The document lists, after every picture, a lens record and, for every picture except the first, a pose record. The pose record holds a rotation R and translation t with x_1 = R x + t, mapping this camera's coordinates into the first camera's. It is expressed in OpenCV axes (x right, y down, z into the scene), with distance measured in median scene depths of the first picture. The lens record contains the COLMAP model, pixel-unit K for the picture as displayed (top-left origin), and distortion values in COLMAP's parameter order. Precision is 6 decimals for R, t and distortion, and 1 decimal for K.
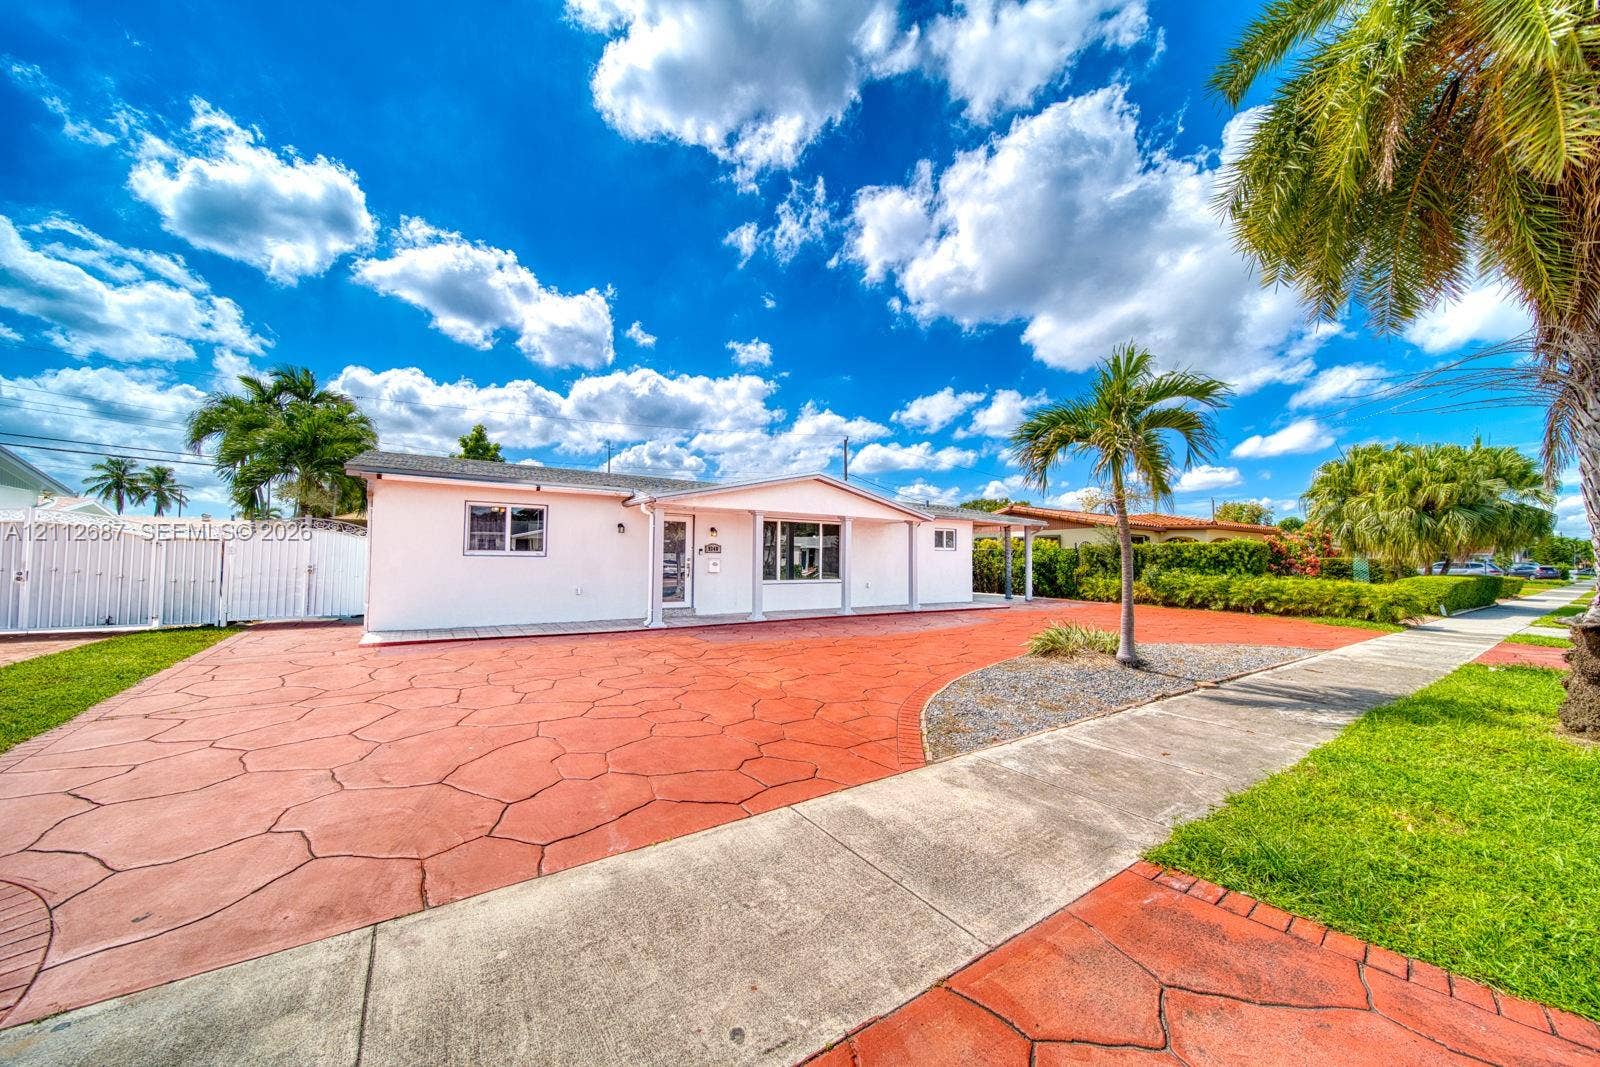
lens RADIAL K [[564.6, 0, 800.0], [0, 564.6, 533.5], [0, 0, 1]] dist [-0.000511, -0.000362]
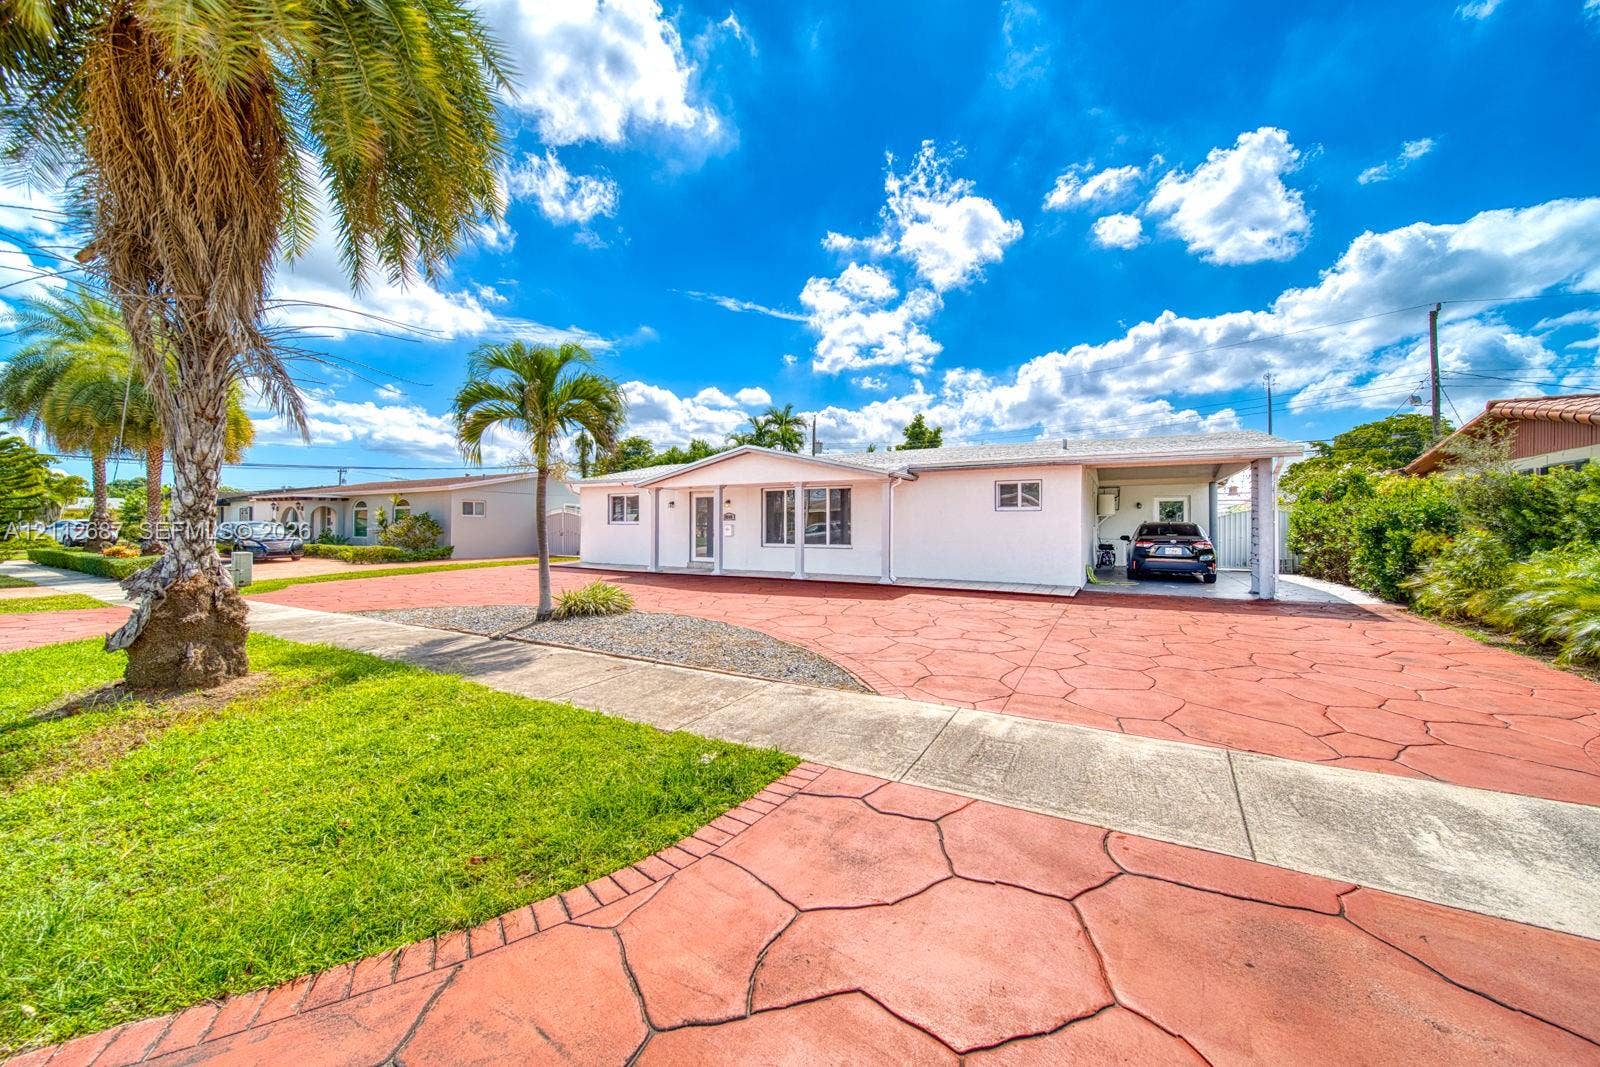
lens RADIAL K [[589.0, 0, 768.6], [0, 589.0, 532.0], [0, 0, 1]] dist [0.020764, -0.000071]
pose [[0.408770, -0.000016, -0.912637, 1.144772], [0.042519, 0.998914, 0.019027, 0.041847], [0.911646, -0.046582, 0.408327, 0.586847]]
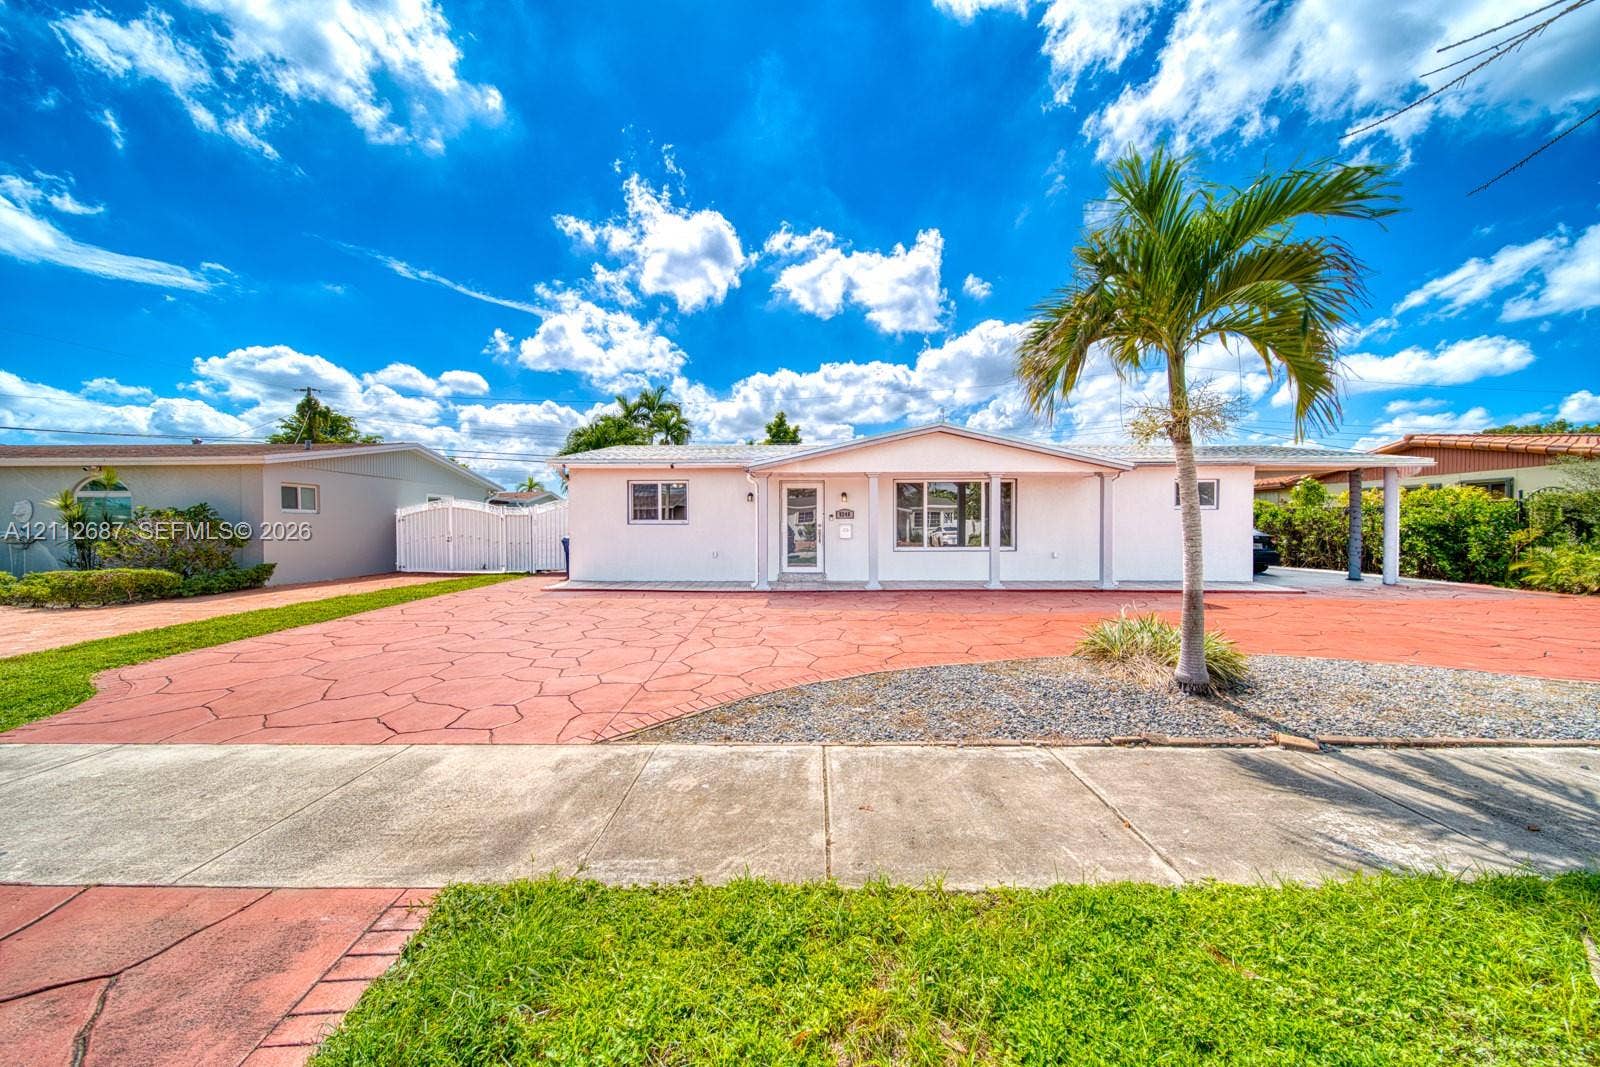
lens RADIAL K [[564.6, 0, 800.0], [0, 564.6, 533.5], [0, 0, 1]] dist [-0.000511, -0.000362]
pose [[0.817036, -0.002608, -0.576581, 0.372470], [0.036381, 0.998230, 0.047038, 0.012131], [0.575438, -0.059409, 0.815685, 0.164818]]
